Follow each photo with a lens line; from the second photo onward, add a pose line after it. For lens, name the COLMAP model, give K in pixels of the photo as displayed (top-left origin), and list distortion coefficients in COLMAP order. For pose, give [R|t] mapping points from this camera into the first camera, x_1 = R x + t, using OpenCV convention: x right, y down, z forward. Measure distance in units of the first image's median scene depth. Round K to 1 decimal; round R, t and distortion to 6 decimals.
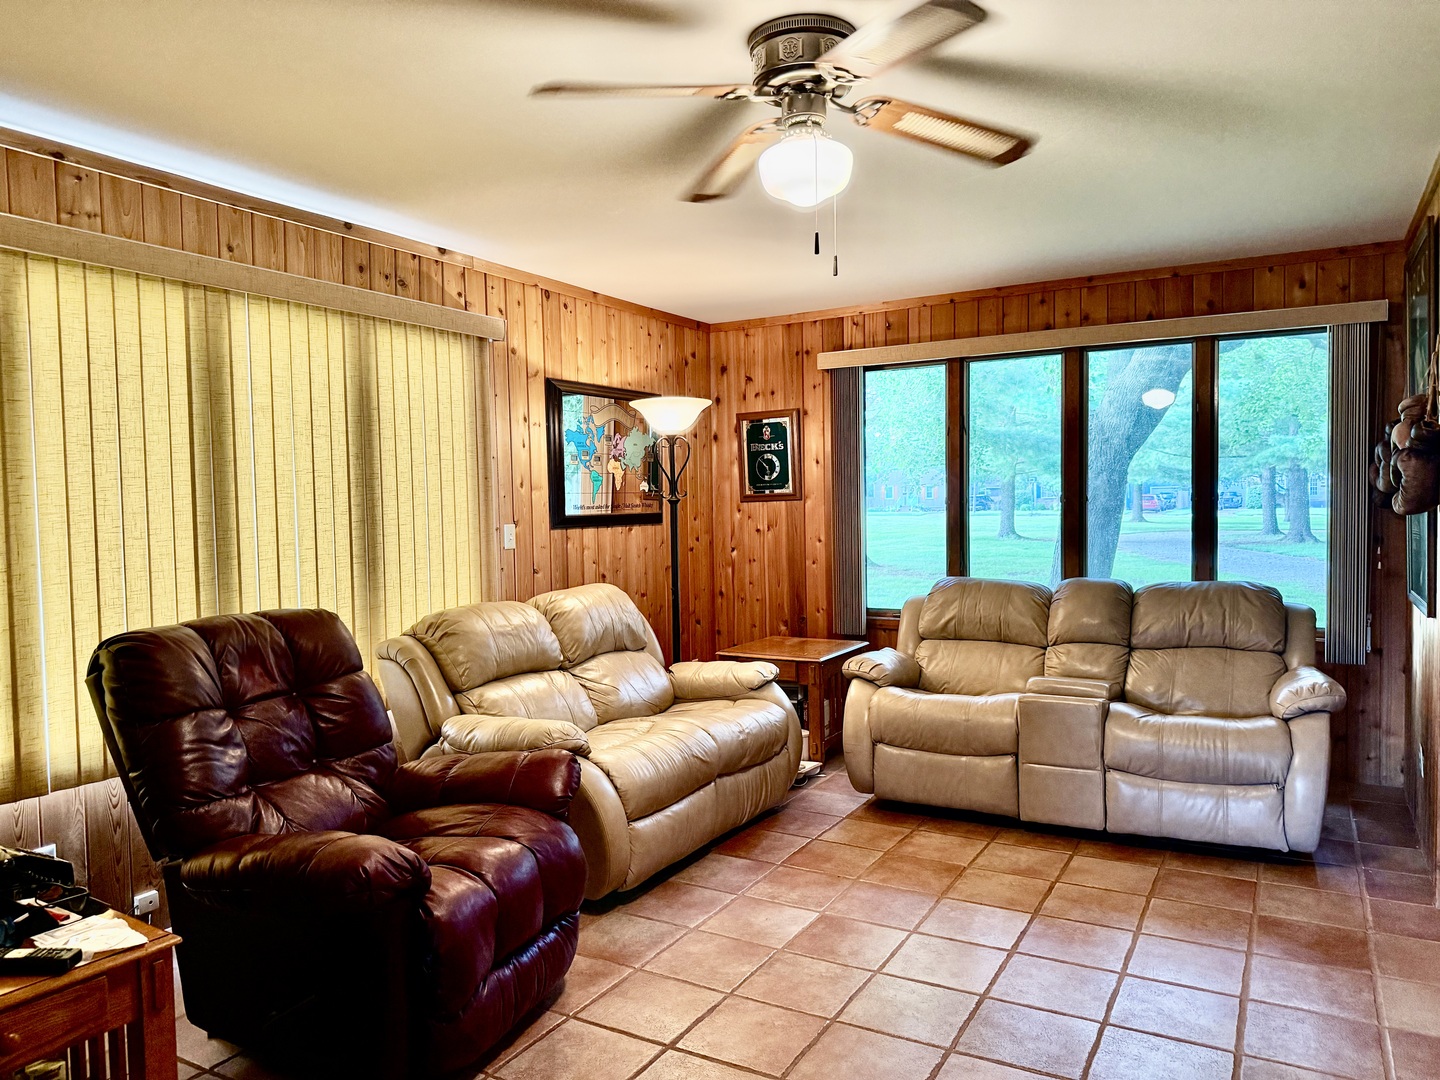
lens RADIAL K [[1019.9, 0, 722.8], [0, 1019.9, 537.2], [0, 0, 1]] dist [0.068287, -0.089617]
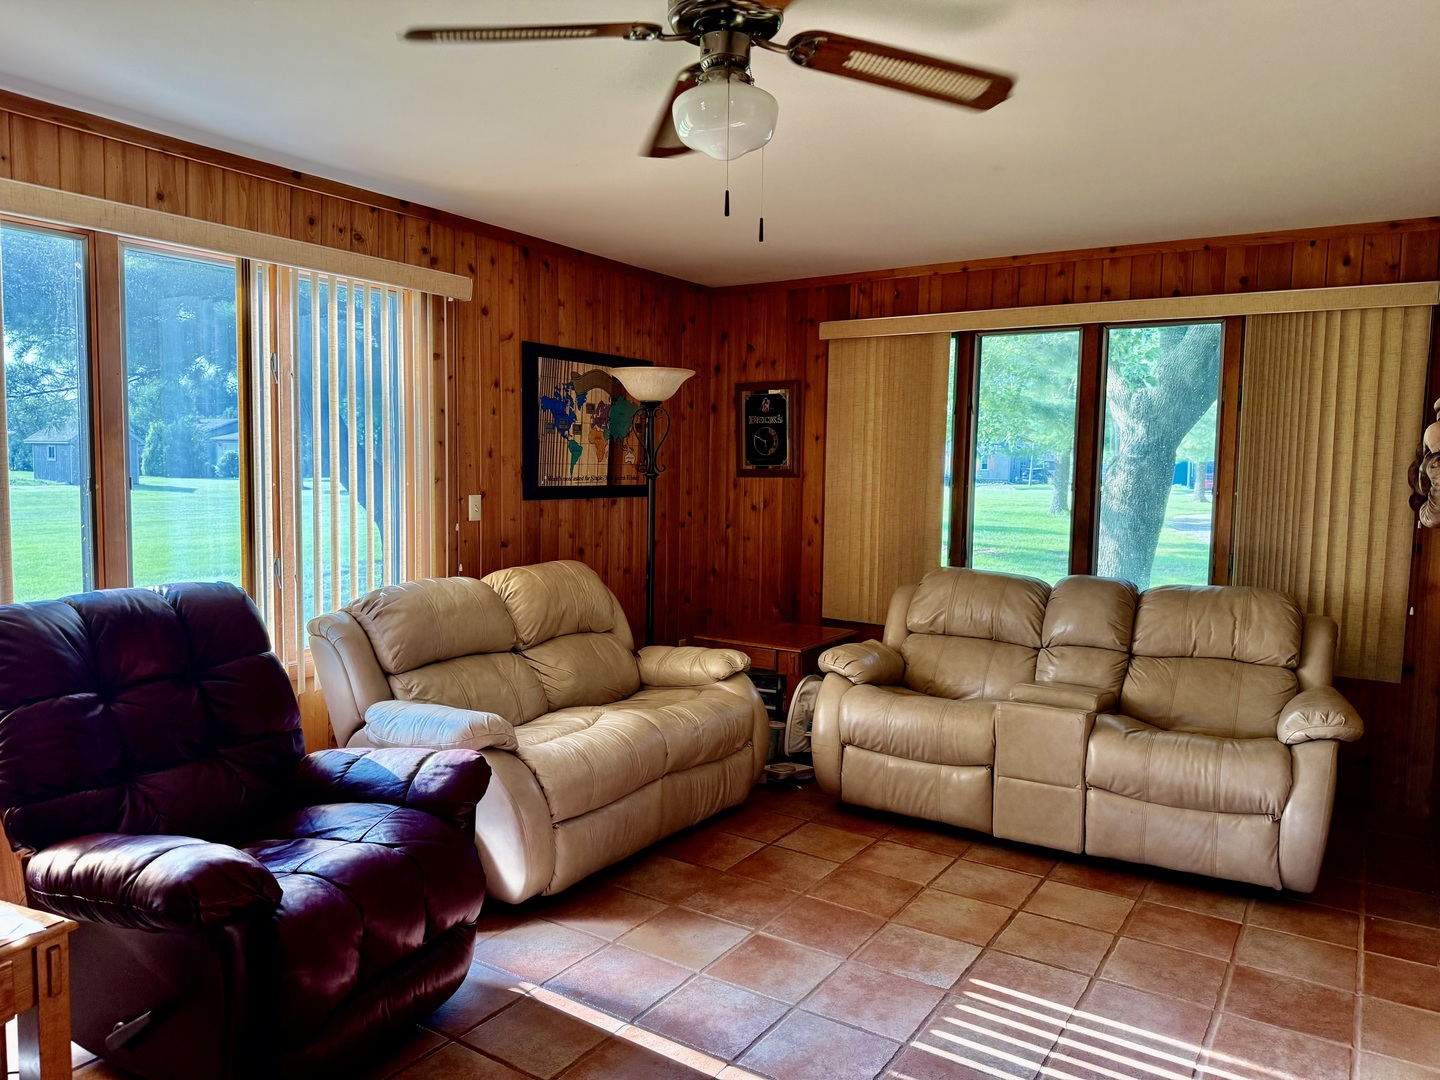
lens RADIAL K [[1019.9, 0, 715.5], [0, 1019.9, 533.6], [0, 0, 1]] dist [0.068287, -0.089617]
pose [[0.997581, 0.038983, -0.057559, 0.079604], [-0.037050, 0.998726, 0.034266, -0.019514], [0.058821, -0.032050, 0.997754, 0.066092]]
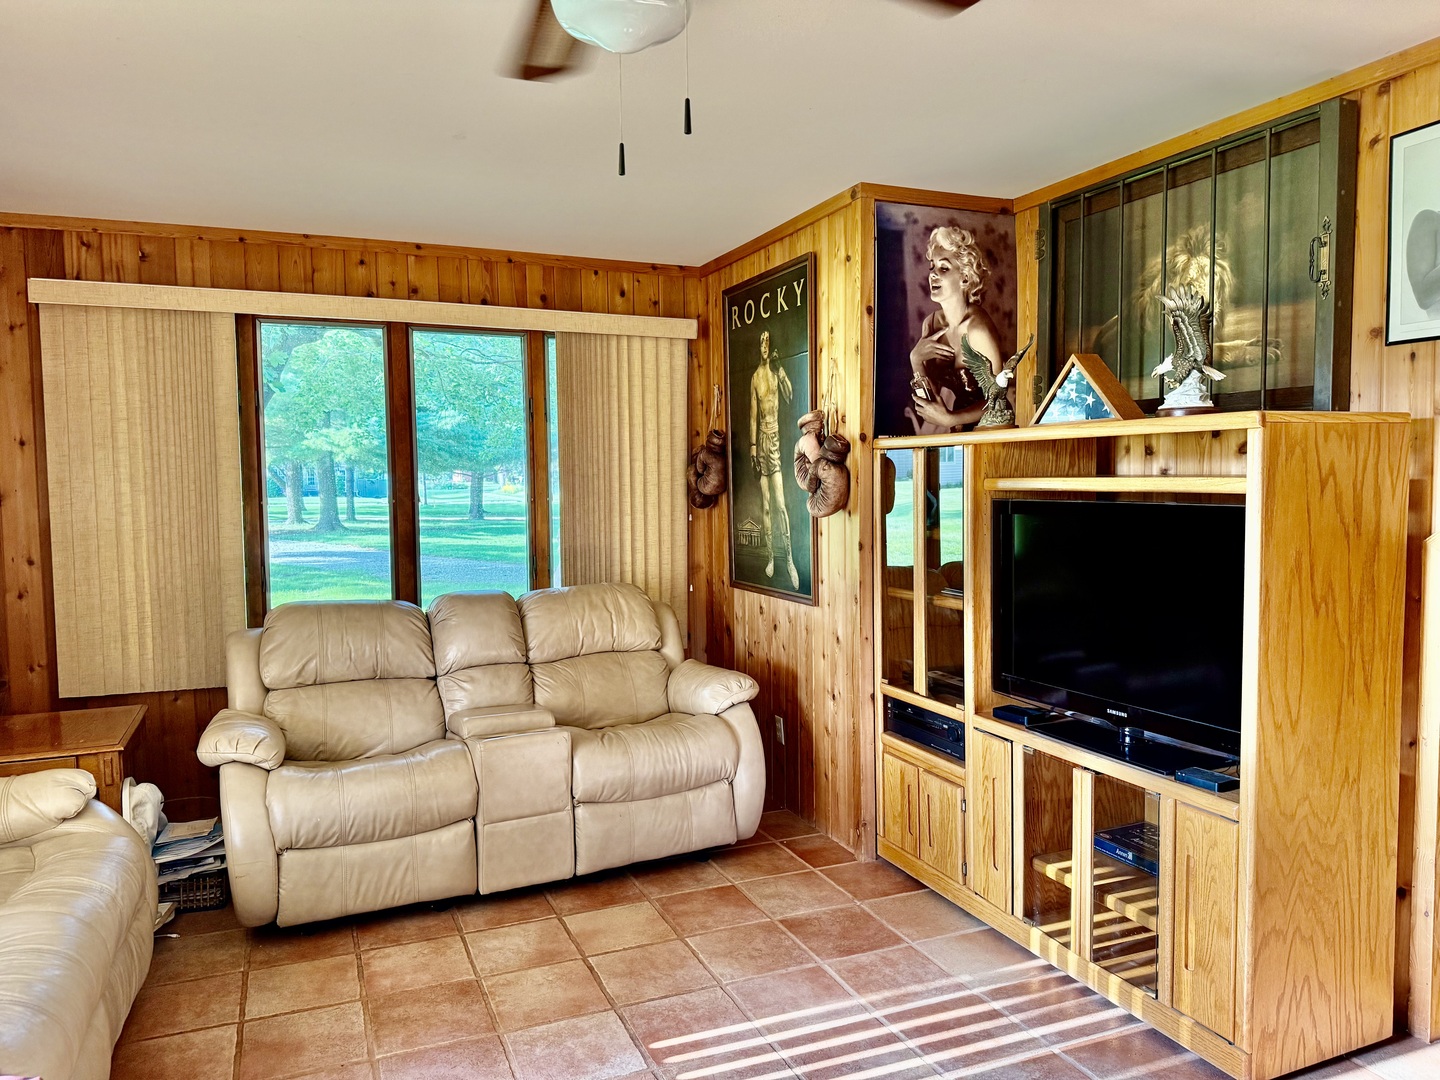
lens RADIAL K [[1019.9, 0, 694.3], [0, 1019.9, 532.8], [0, 0, 1]] dist [0.068287, -0.089617]
pose [[0.609441, -0.032352, 0.792171, -0.241001], [0.026327, 0.999442, 0.020562, -0.025536], [-0.792394, 0.008324, 0.609953, 0.350081]]
